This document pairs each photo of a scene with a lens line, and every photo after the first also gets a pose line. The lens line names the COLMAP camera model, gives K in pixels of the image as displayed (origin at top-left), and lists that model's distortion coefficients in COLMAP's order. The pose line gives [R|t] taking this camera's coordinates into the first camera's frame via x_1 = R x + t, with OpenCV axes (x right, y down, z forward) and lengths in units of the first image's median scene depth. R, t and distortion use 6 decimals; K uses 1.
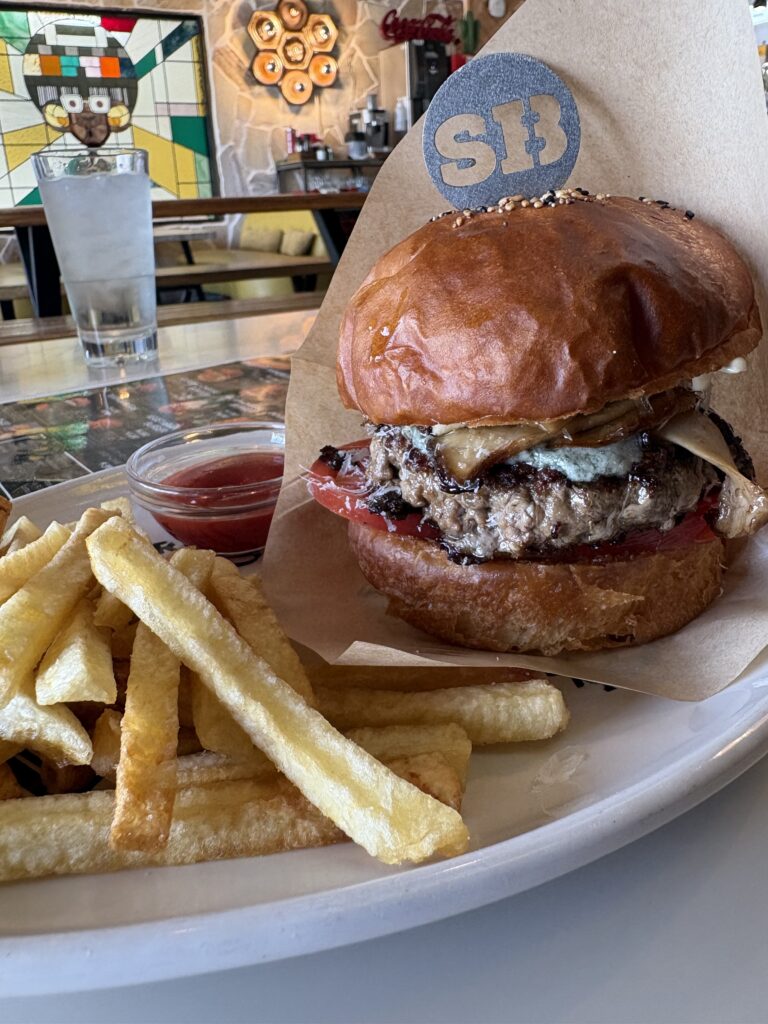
lens RADIAL K [[754.0, 0, 394.4], [0, 754.0, 512.8], [0, 0, 1]] dist [0.038357, -0.002243]
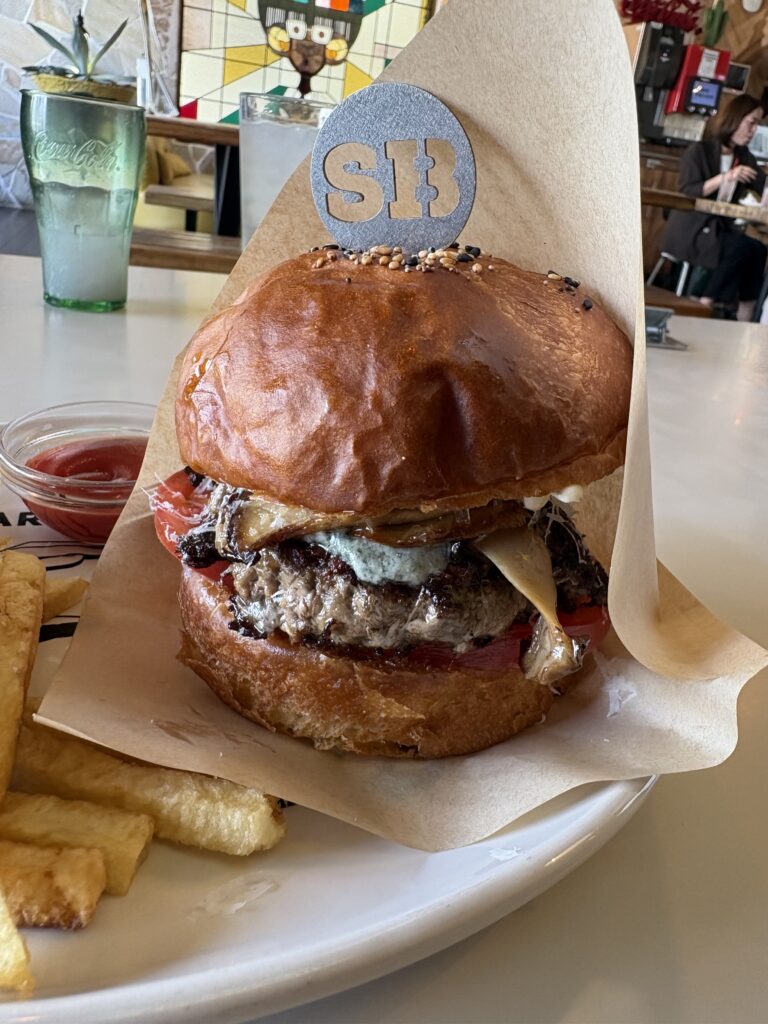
lens RADIAL K [[754.0, 0, 382.3], [0, 754.0, 512.6], [0, 0, 1]] dist [0.038357, -0.002243]
pose [[0.970500, 0.223583, -0.090220, 0.321560], [-0.218463, 0.973794, 0.063239, -0.179040], [0.101994, -0.041664, 0.993912, 0.114179]]
